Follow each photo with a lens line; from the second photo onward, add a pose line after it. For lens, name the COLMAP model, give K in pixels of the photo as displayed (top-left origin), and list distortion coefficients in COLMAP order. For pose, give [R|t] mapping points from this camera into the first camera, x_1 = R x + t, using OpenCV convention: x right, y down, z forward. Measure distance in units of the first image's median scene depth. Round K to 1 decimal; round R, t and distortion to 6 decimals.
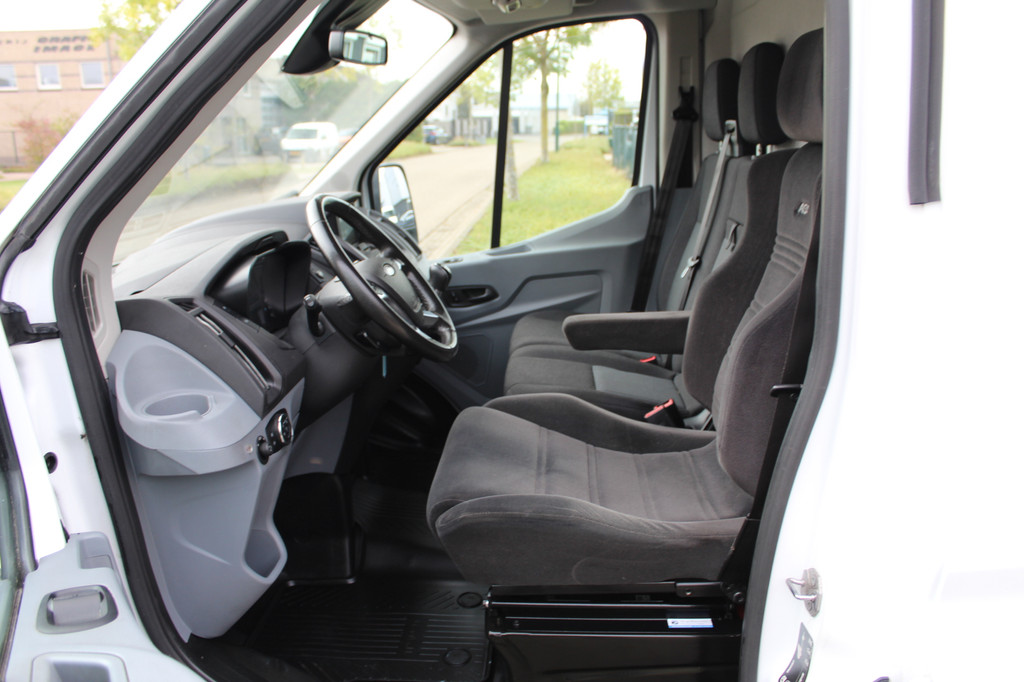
lens RADIAL K [[824.4, 0, 510.7], [0, 824.4, 345.6], [0, 0, 1]] dist [-0.151216, 0.127113]
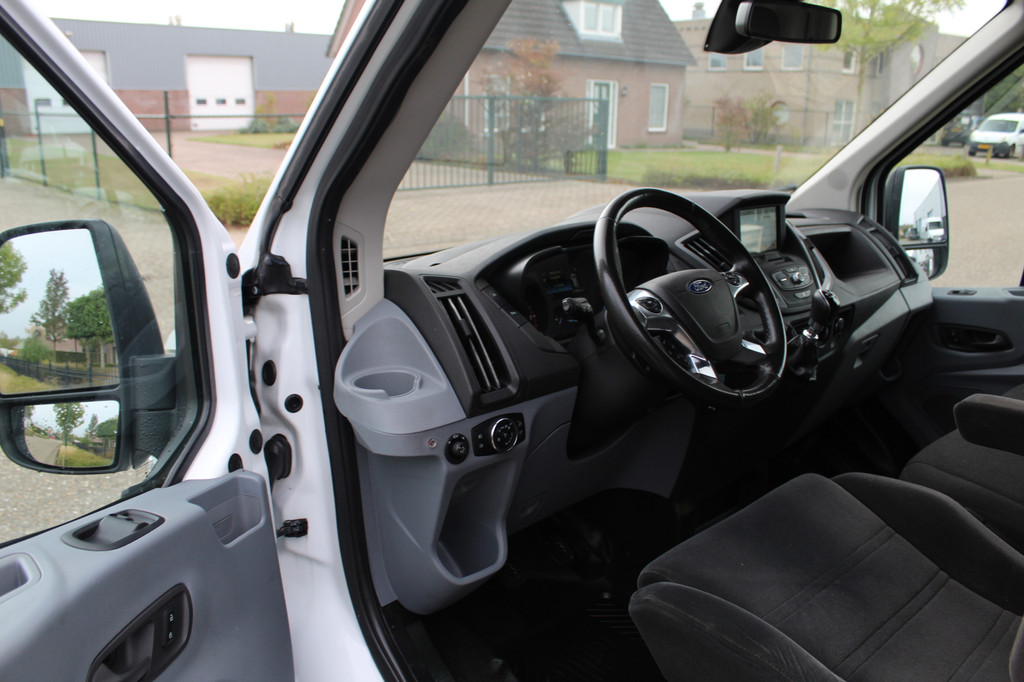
lens RADIAL K [[824.4, 0, 510.7], [0, 824.4, 345.6], [0, 0, 1]] dist [-0.151216, 0.127113]
pose [[0.732812, 0.212831, -0.646289, 0.325074], [-0.203188, 0.974933, 0.090668, -0.086234], [0.649386, 0.064875, 0.757687, 0.296311]]
